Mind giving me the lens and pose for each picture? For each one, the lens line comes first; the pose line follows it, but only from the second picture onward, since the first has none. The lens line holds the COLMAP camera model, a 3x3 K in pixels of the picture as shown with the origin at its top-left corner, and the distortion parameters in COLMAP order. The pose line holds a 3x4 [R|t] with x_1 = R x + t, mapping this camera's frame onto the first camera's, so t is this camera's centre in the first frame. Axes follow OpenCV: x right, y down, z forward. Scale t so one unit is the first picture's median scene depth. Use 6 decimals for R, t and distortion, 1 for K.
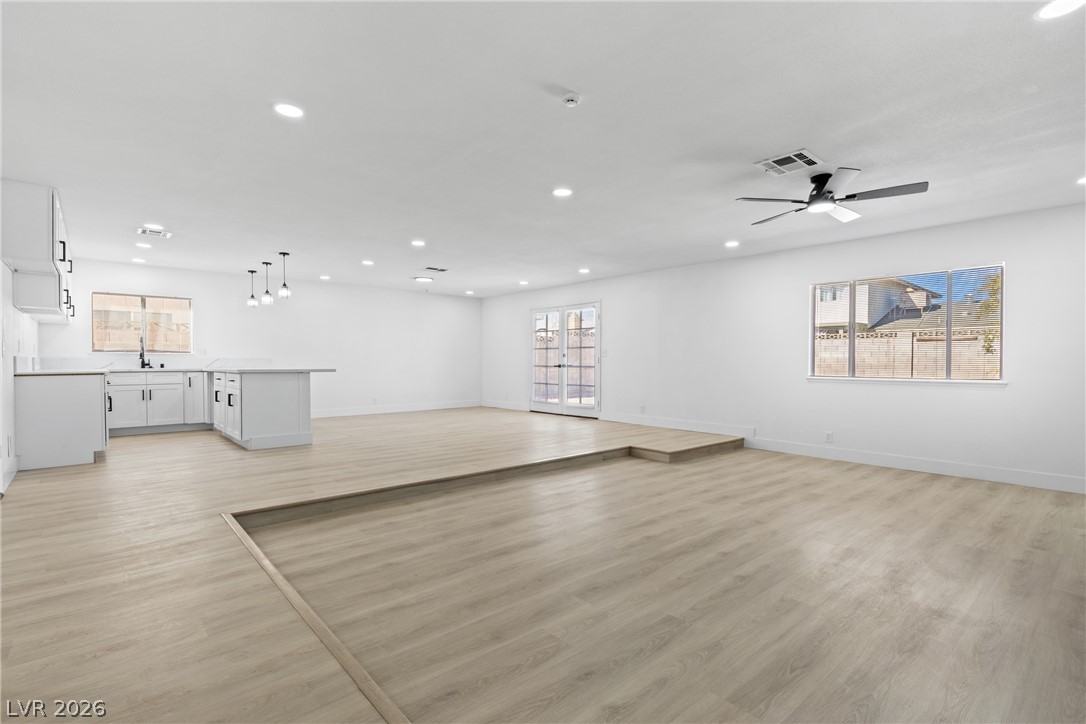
lens RADIAL K [[497.2, 0, 544.1], [0, 497.2, 366.8], [0, 0, 1]] dist [0.008690, -0.001751]
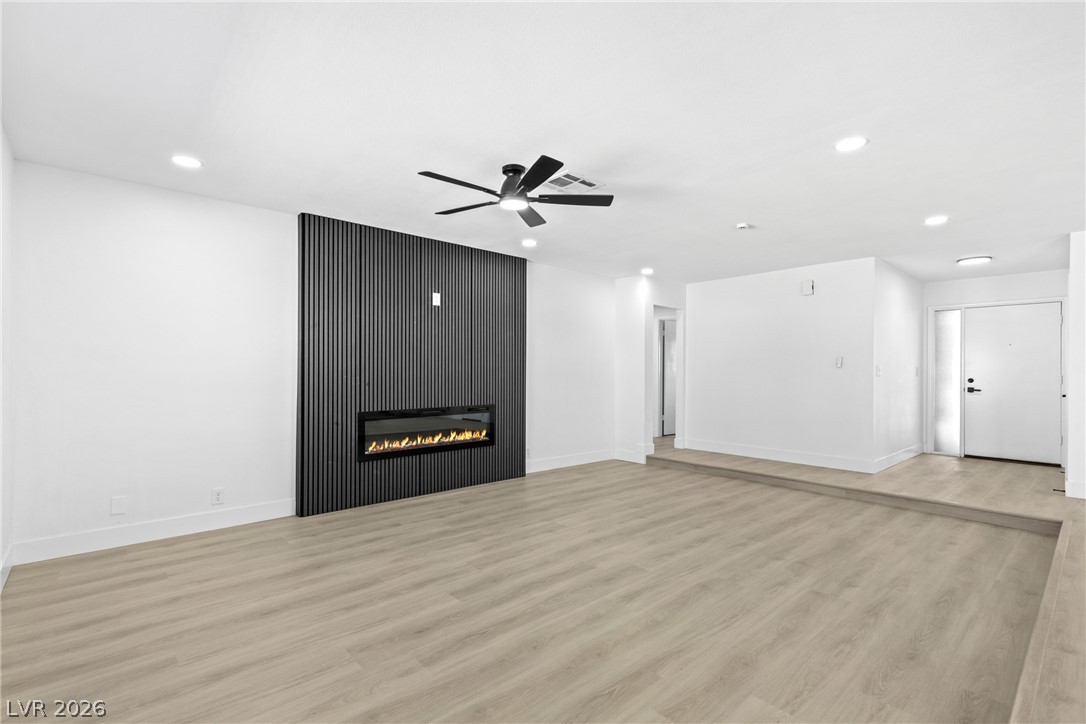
lens RADIAL K [[497.2, 0, 542.2], [0, 497.2, 366.8], [0, 0, 1]] dist [0.008690, -0.001751]
pose [[-0.999871, -0.012148, -0.010553, 0.586103], [-0.012093, 0.999913, -0.005240, -0.040493], [0.010616, -0.005111, -0.999931, 2.128529]]
